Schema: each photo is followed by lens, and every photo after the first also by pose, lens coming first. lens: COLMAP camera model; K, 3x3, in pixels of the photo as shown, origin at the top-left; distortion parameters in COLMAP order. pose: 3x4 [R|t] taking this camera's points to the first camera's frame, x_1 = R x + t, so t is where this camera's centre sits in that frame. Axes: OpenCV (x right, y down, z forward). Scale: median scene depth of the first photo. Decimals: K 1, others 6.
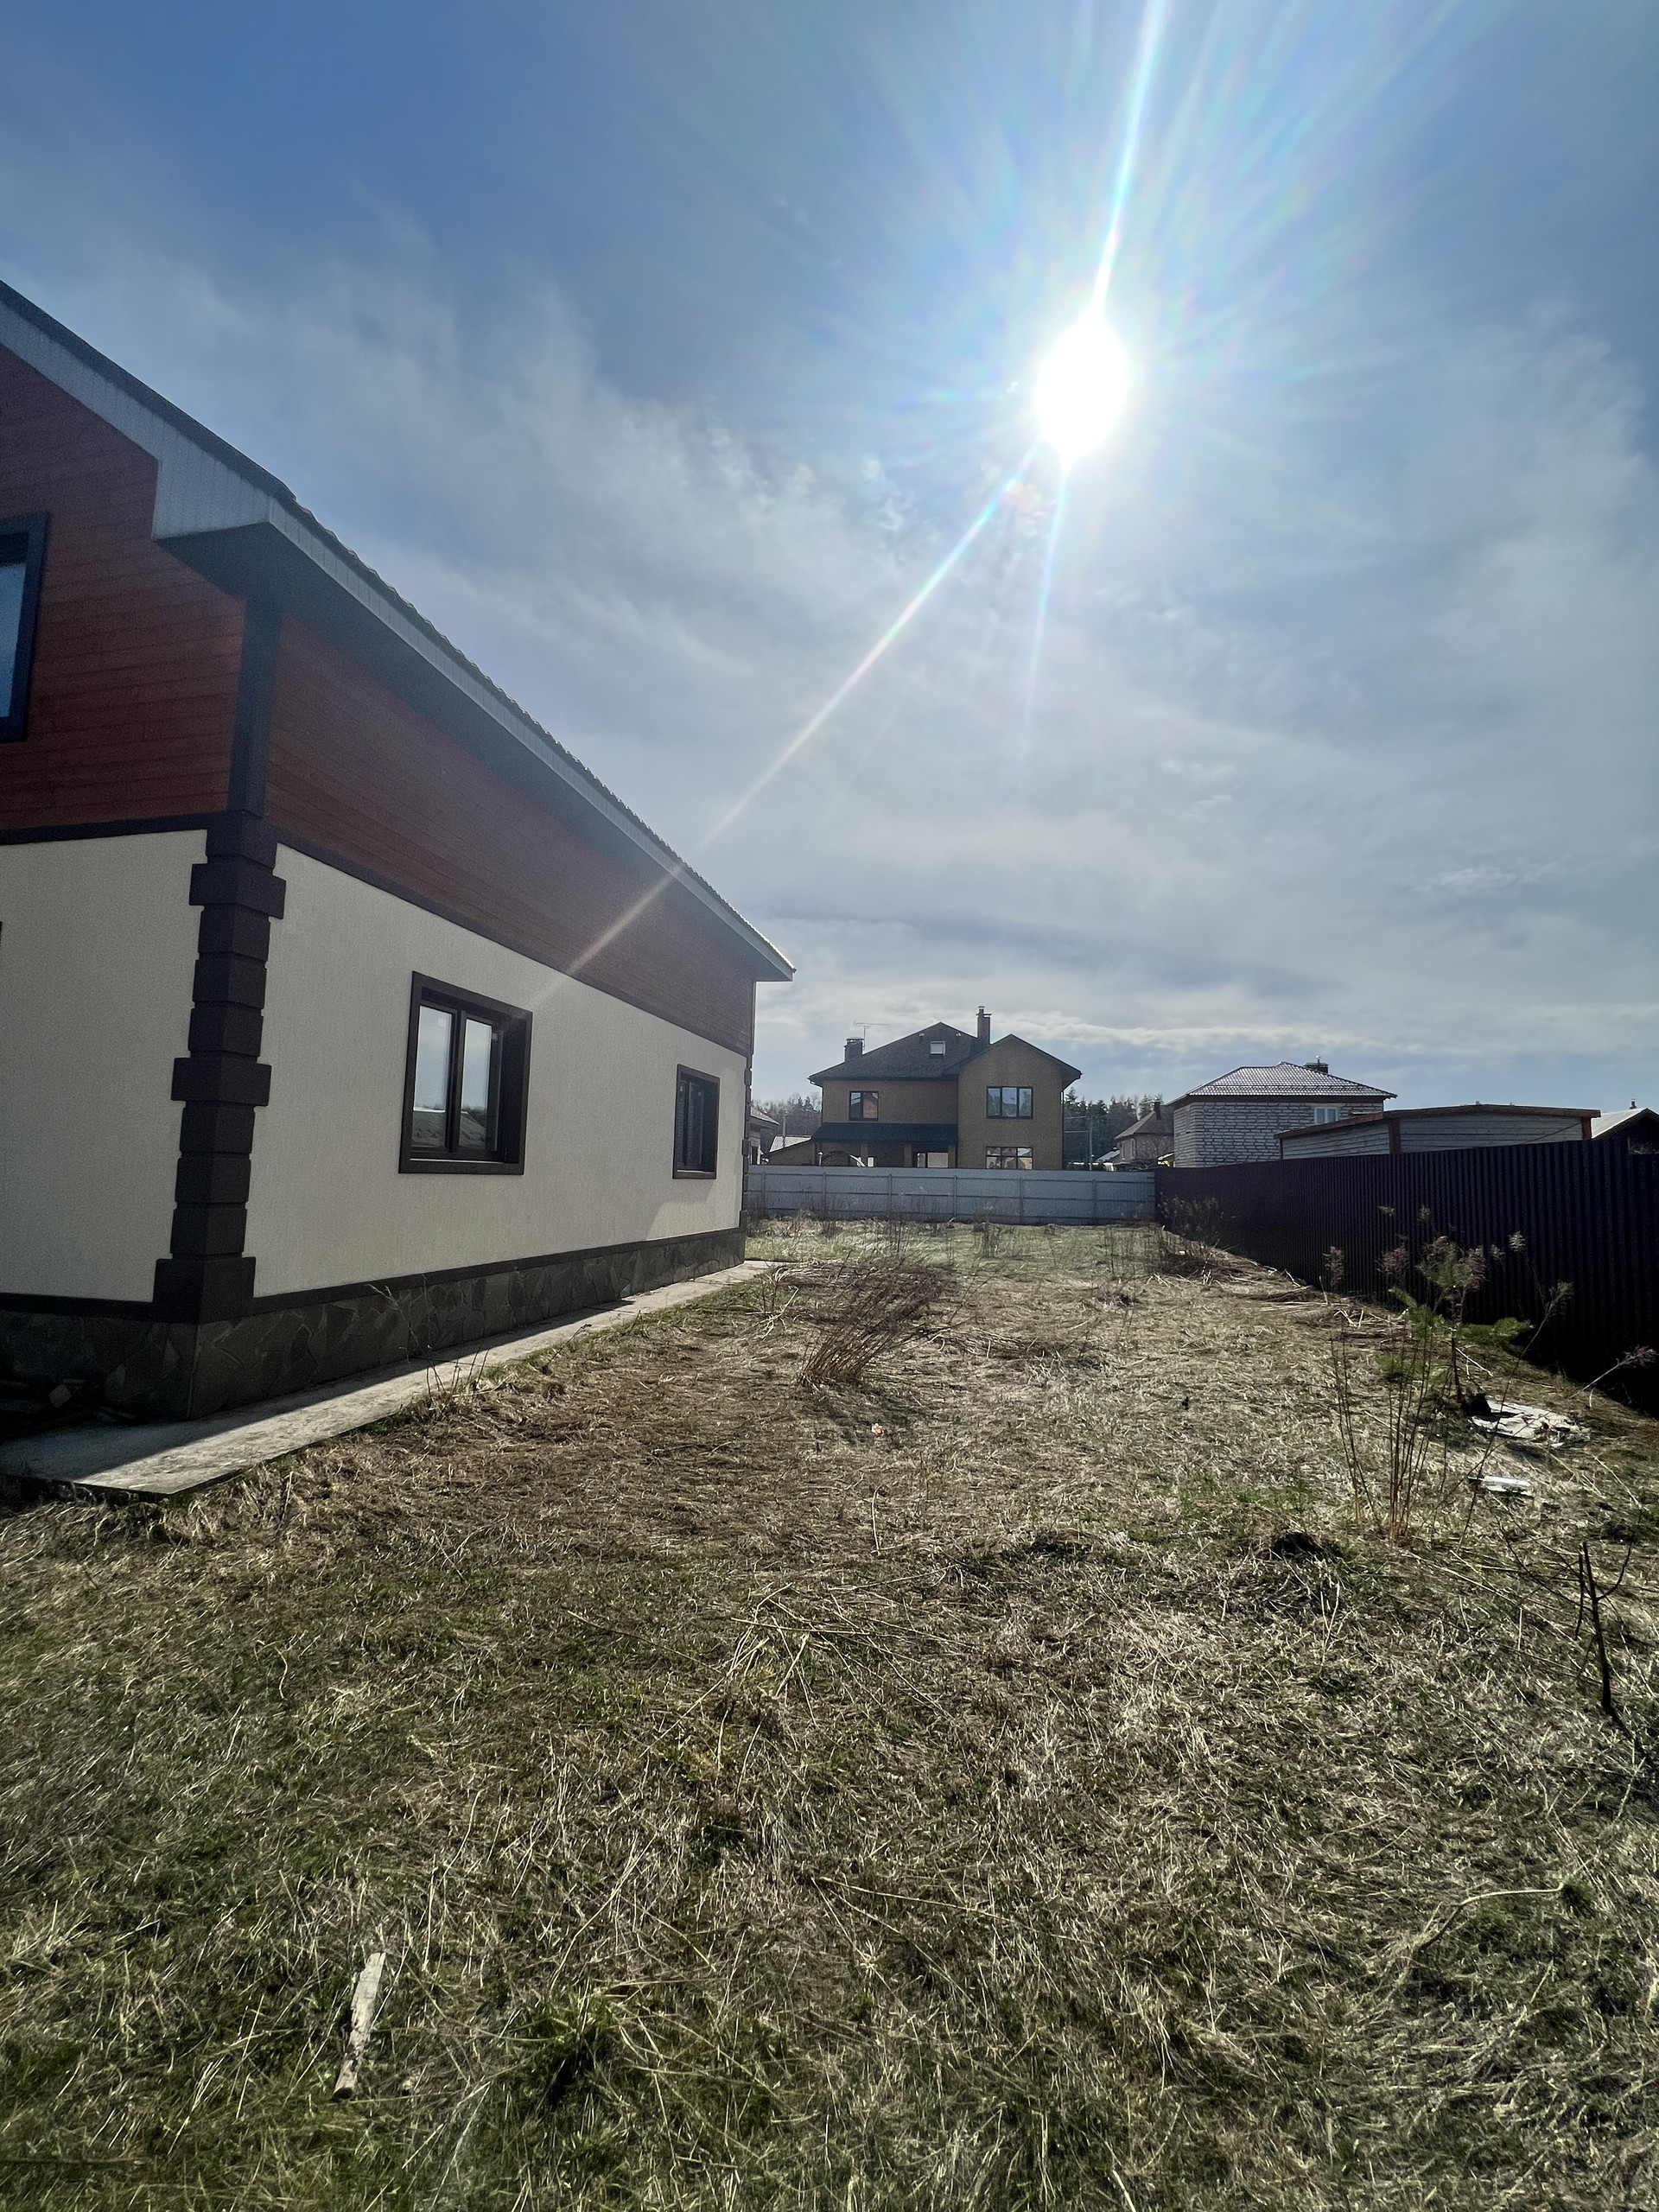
lens RADIAL K [[886.4, 0, 832.8], [0, 886.4, 1099.8], [0, 0, 1]] dist [0.002073, 0.000522]
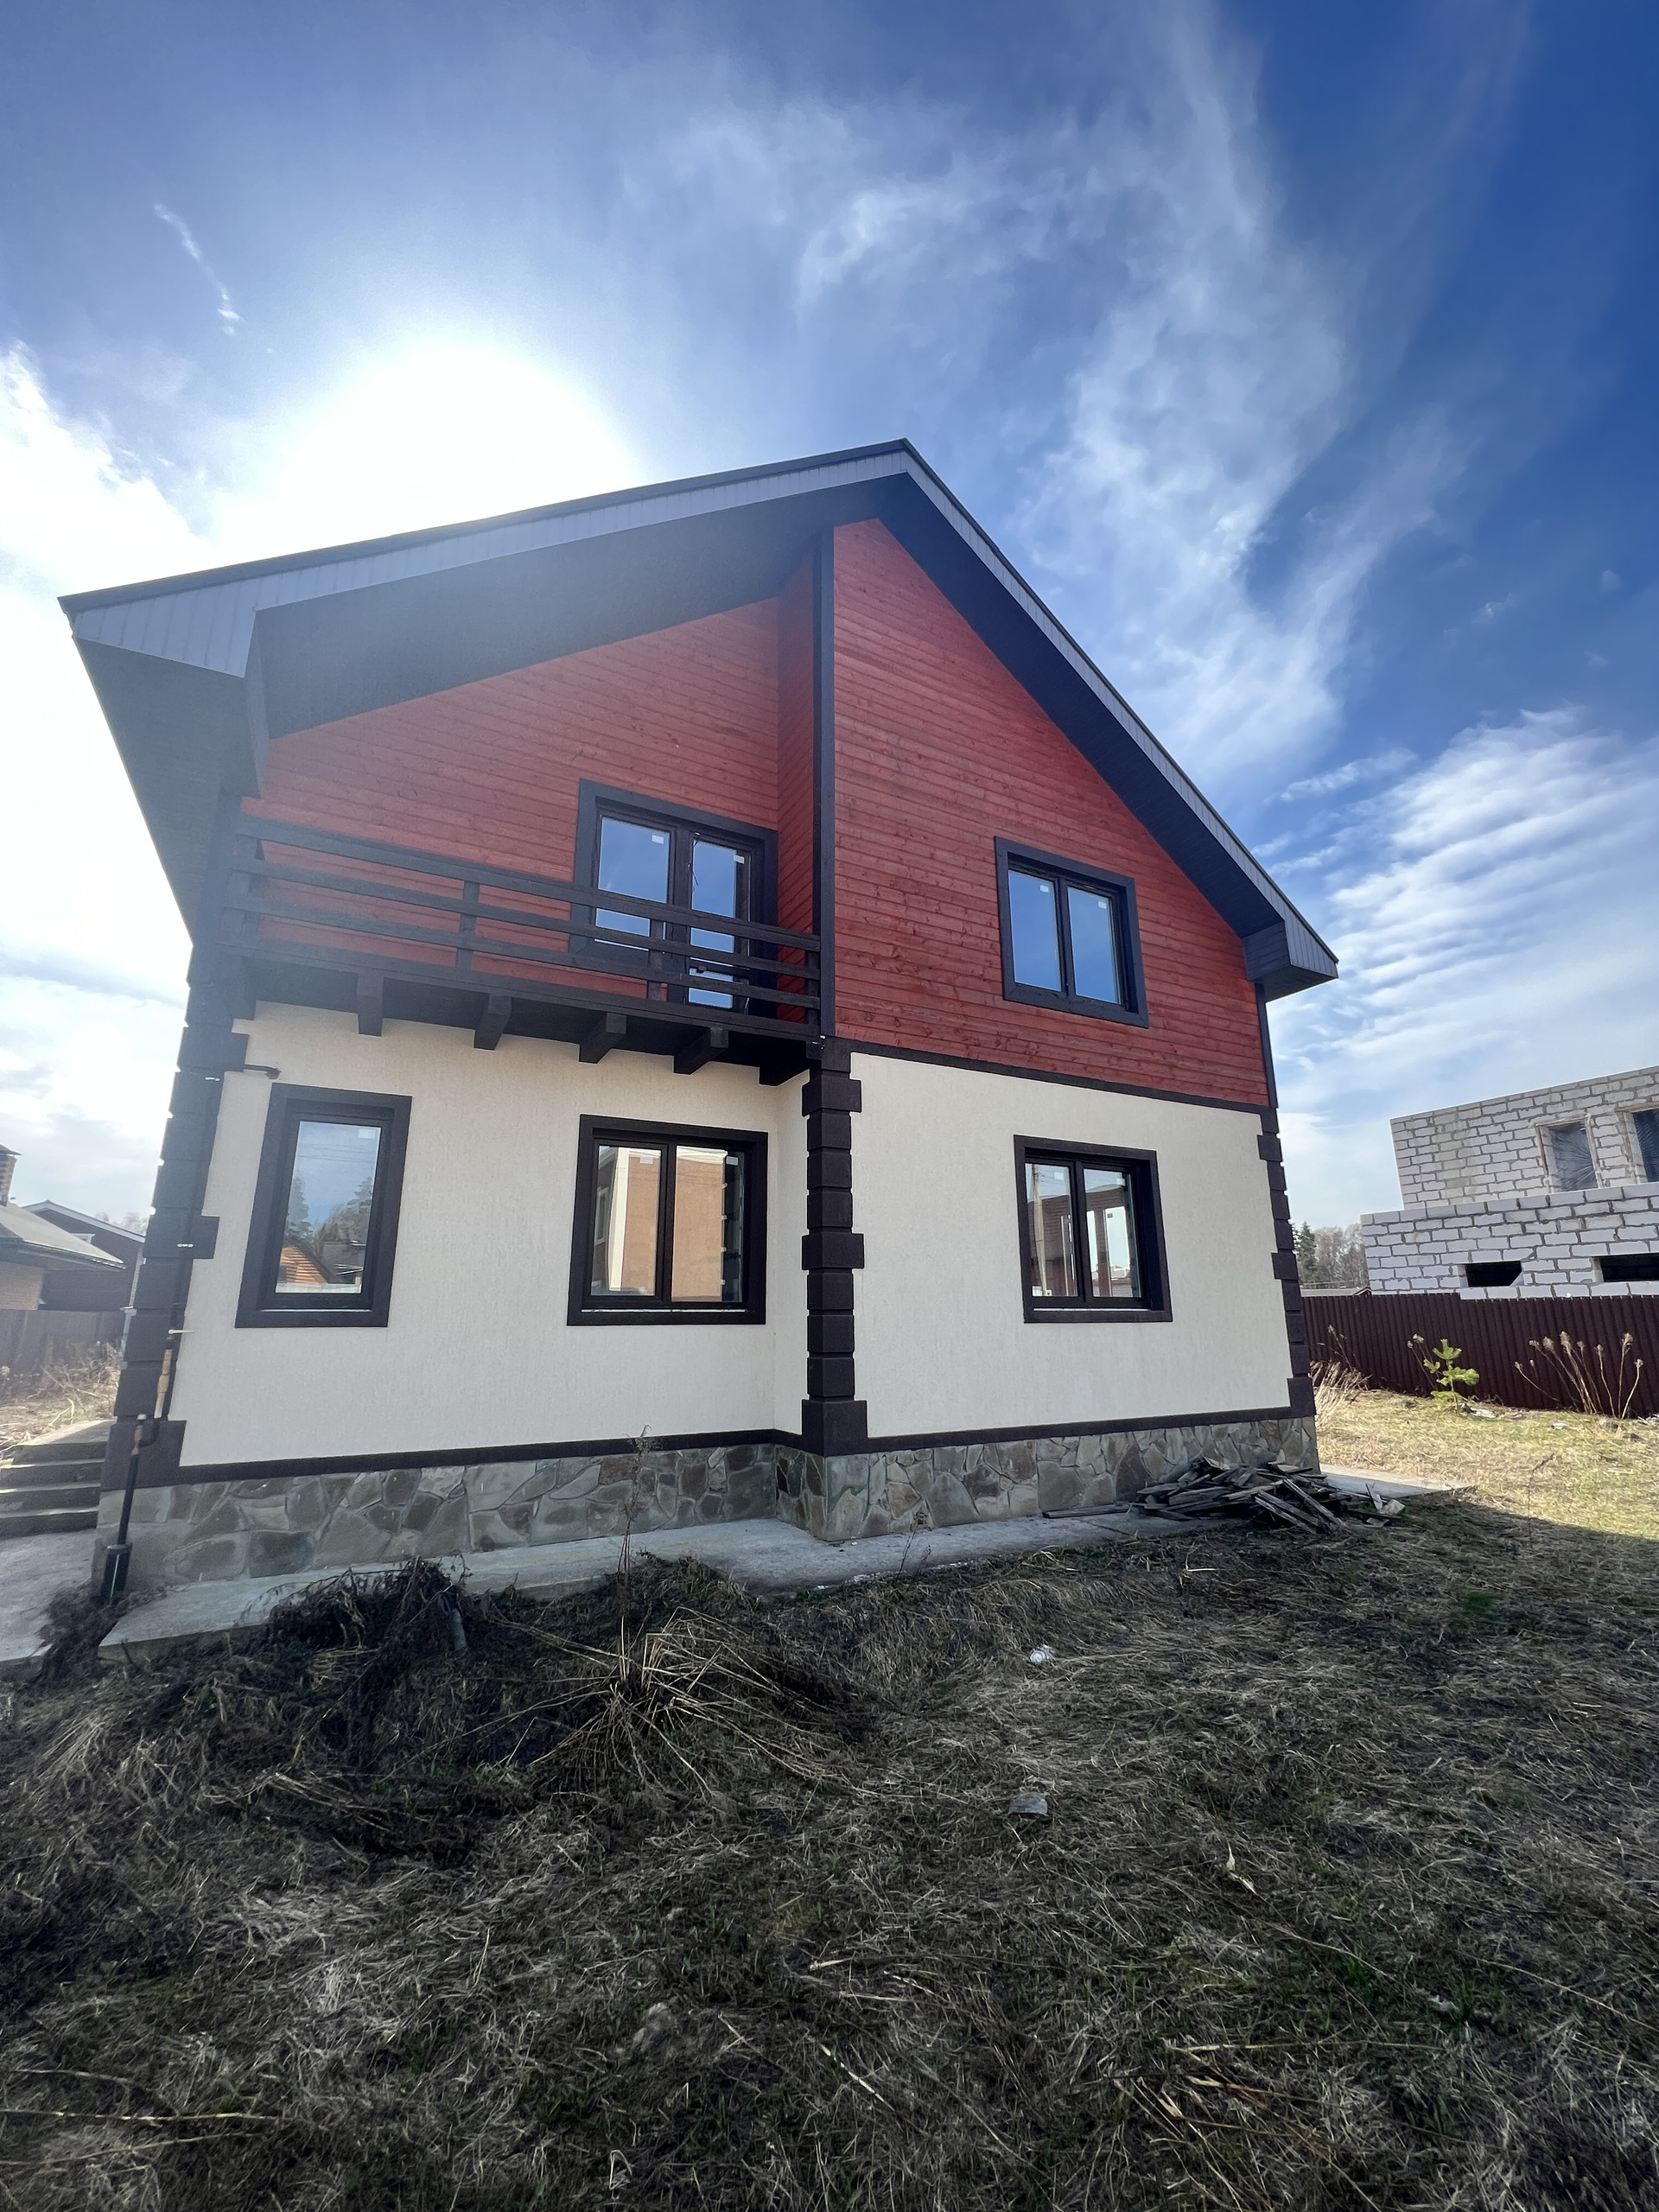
lens RADIAL K [[886.4, 0, 835.9], [0, 886.4, 1109.3], [0, 0, 1]] dist [0.002073, 0.000522]
pose [[0.754828, 0.124422, 0.644014, -2.465350], [-0.030898, 0.987499, -0.154569, -0.031017], [-0.655194, 0.096774, 0.749236, 0.274308]]
